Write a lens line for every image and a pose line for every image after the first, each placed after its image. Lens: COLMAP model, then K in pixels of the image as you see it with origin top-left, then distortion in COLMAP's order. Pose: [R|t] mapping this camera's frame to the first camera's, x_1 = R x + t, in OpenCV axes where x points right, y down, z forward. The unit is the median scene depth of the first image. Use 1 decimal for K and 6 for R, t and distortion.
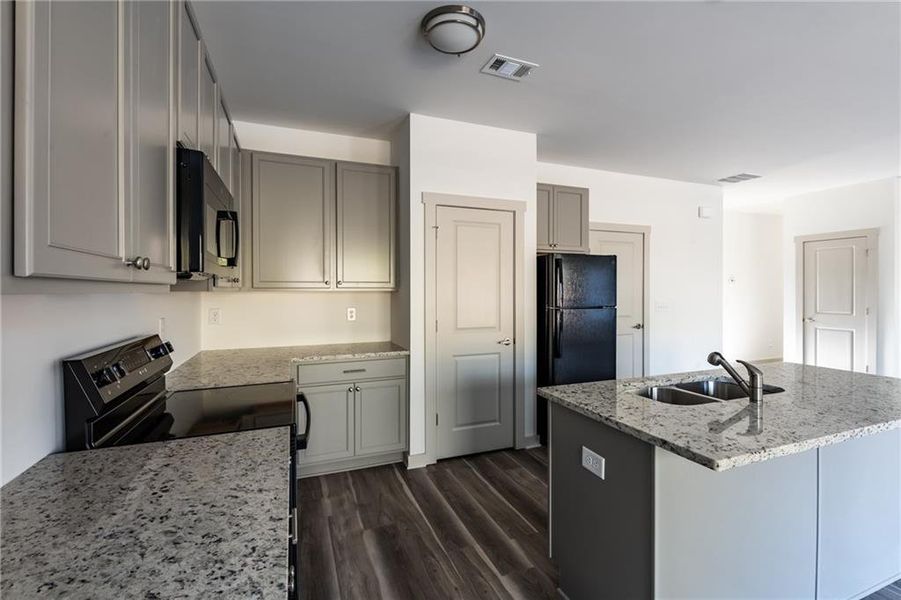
lens RADIAL K [[410.9, 0, 453.5], [0, 410.9, 292.0], [0, 0, 1]] dist [-0.002363, -0.000047]
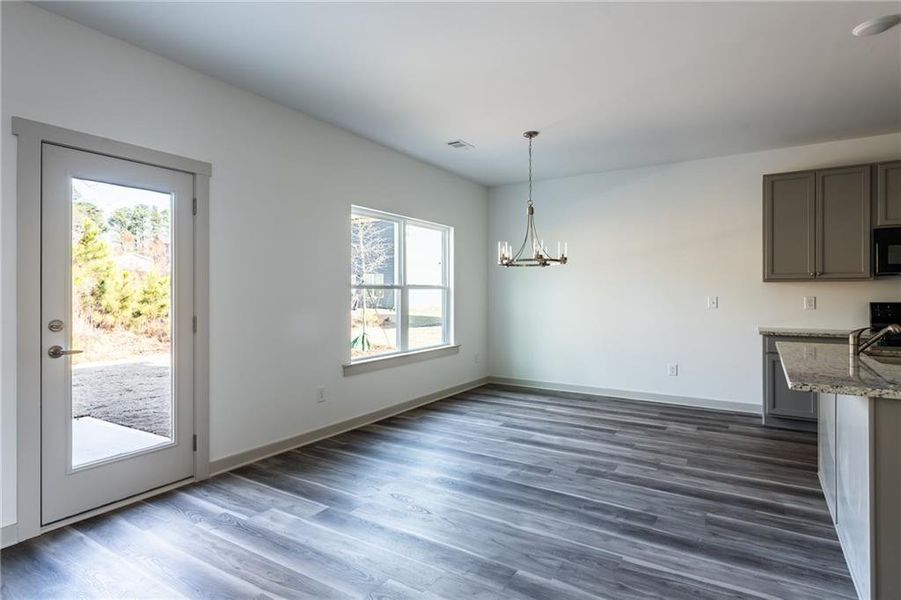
lens RADIAL K [[476.8, 0, 455.2], [0, 476.8, 292.6], [0, 0, 1]] dist [-0.002012, -0.001075]
pose [[-0.811369, 0.002264, -0.584529, 1.425509], [-0.000476, 0.999990, 0.004535, 0.028323], [0.584534, 0.003958, -0.811360, 0.785714]]
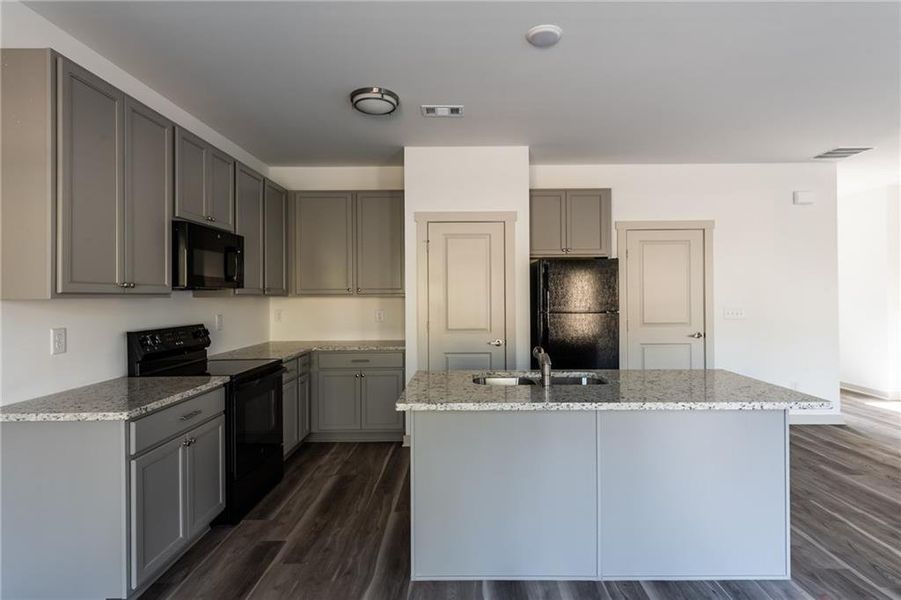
lens RADIAL K [[476.8, 0, 455.2], [0, 476.8, 292.6], [0, 0, 1]] dist [-0.002012, -0.001075]
pose [[0.923951, -0.007351, -0.382440, 0.535583], [0.003678, 0.999940, -0.010335, 0.001813], [0.382493, 0.008143, 0.923922, -0.209076]]
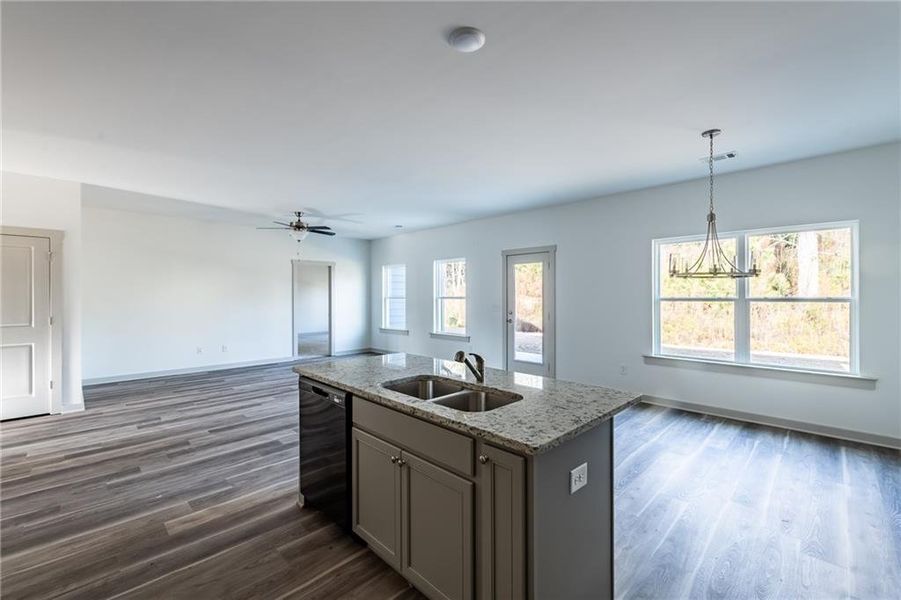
lens RADIAL K [[378.7, 0, 456.7], [0, 378.7, 296.1], [0, 0, 1]] dist [0.000776, -0.000057]
pose [[-0.391162, 0.001744, 0.920320, -0.177538], [0.007687, 0.999970, 0.001372, -0.003620], [-0.920290, 0.007611, -0.391164, 0.796868]]
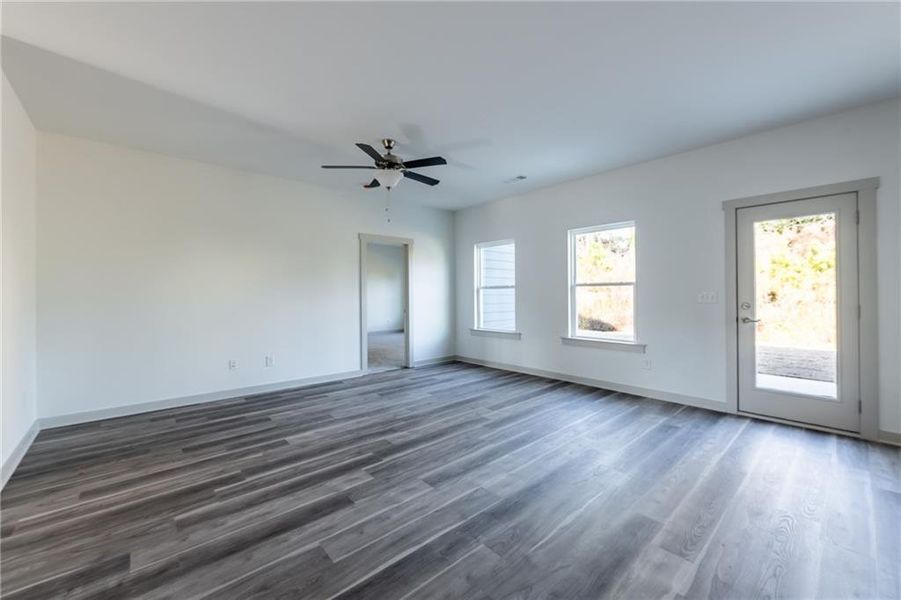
lens RADIAL K [[354.4, 0, 451.7], [0, 354.4, 295.4], [0, 0, 1]] dist [0.012085, -0.000083]
pose [[-0.338849, 0.000733, 0.940841, 0.795222], [0.012936, 0.999909, 0.003880, 0.038471], [-0.940752, 0.013486, -0.338827, 0.969172]]
